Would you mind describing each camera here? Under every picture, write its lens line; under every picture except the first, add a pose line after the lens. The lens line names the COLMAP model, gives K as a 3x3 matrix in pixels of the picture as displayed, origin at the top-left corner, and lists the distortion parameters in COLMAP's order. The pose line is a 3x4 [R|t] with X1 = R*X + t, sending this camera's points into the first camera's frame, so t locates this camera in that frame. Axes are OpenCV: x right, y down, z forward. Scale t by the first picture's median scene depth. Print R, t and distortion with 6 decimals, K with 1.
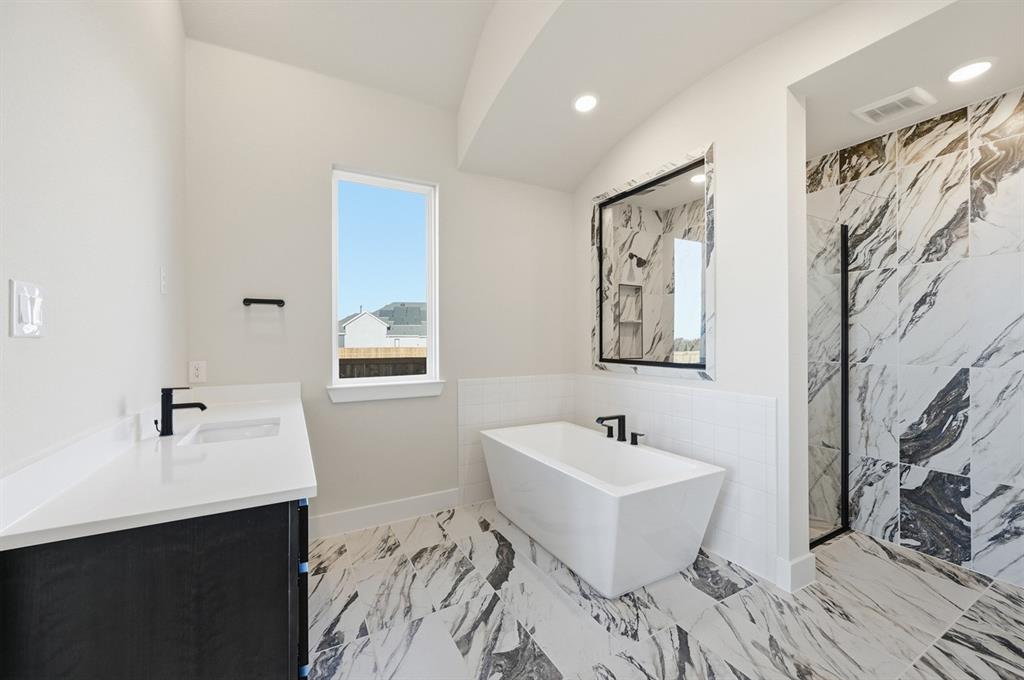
lens RADIAL K [[407.8, 0, 512.9], [0, 407.8, 338.9], [0, 0, 1]] dist [0.000035, 0.000099]
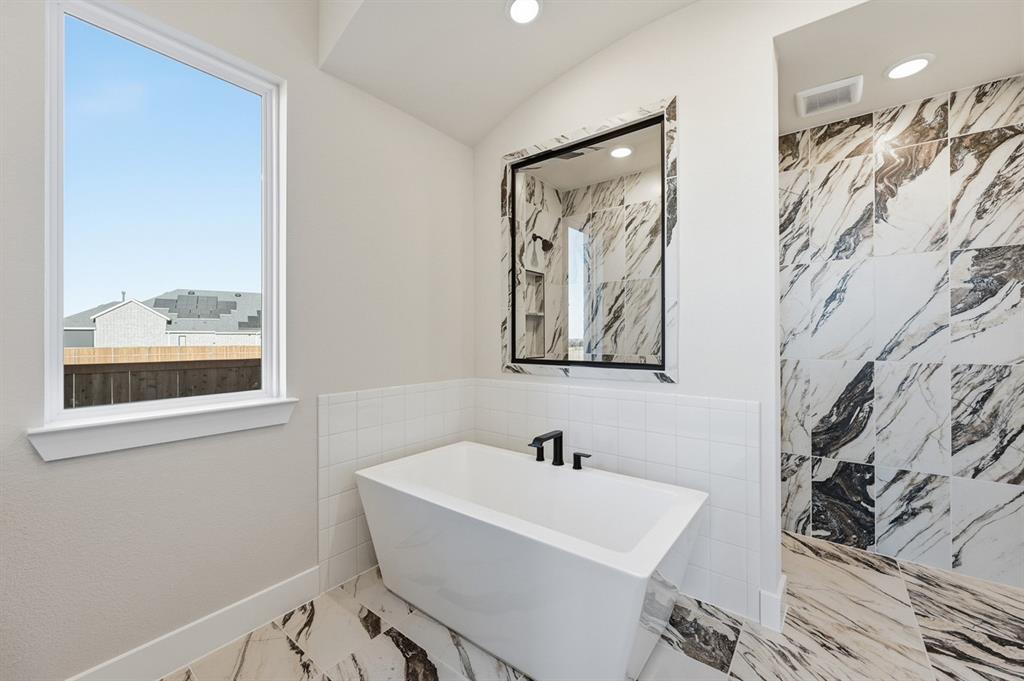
lens RADIAL K [[408.4, 0, 516.1], [0, 408.4, 336.3], [0, 0, 1]] dist [-0.000696, 0.000093]
pose [[0.916799, 0.001990, 0.399345, -0.131694], [-0.001195, 0.999997, -0.002239, 0.008778], [-0.399348, 0.001575, 0.916798, 0.356597]]
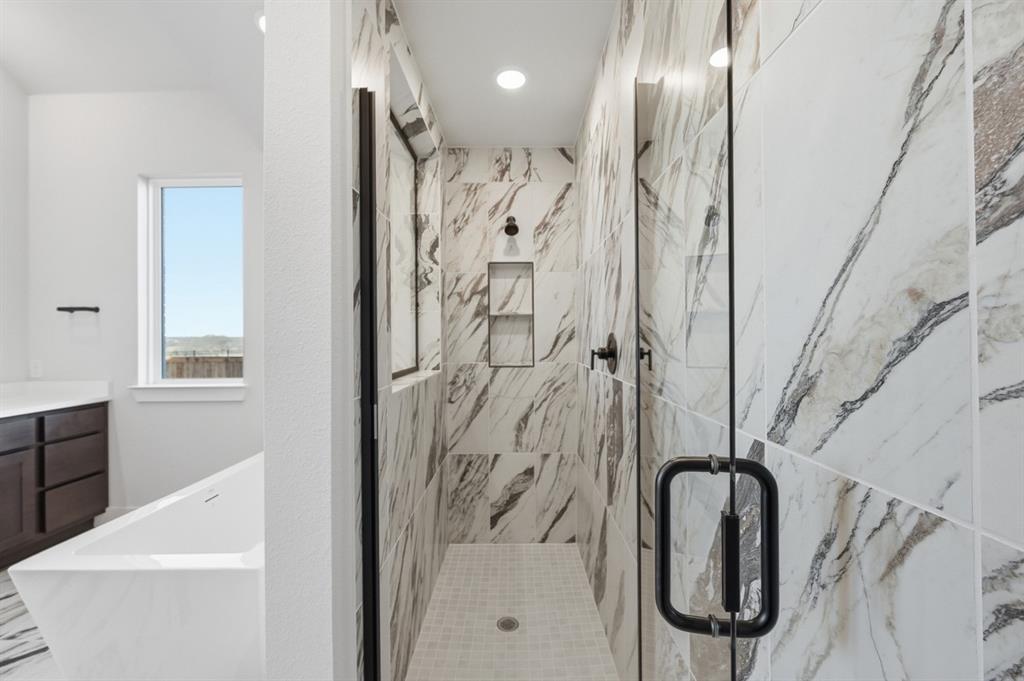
lens RADIAL K [[414.7, 0, 510.7], [0, 414.7, 335.3], [0, 0, 1]] dist [0.000153, 0.000716]
pose [[0.870870, -0.007654, -0.491454, 0.980107], [0.007631, 0.999969, -0.002050, -0.005474], [0.491454, -0.001965, 0.870901, 0.575909]]
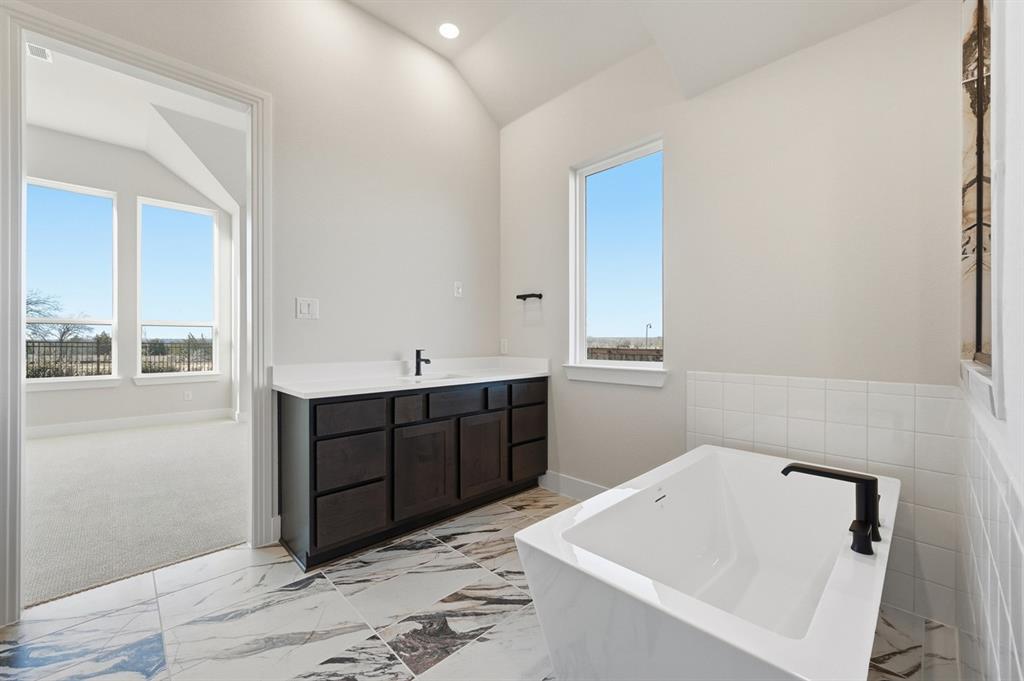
lens RADIAL K [[407.8, 0, 512.9], [0, 407.8, 339.4], [0, 0, 1]] dist [0.000035, 0.000099]
pose [[0.263090, 0.001822, -0.964770, 0.647004], [0.002171, 0.999995, 0.002480, 0.045699], [0.964769, -0.002747, 0.263085, 0.589070]]
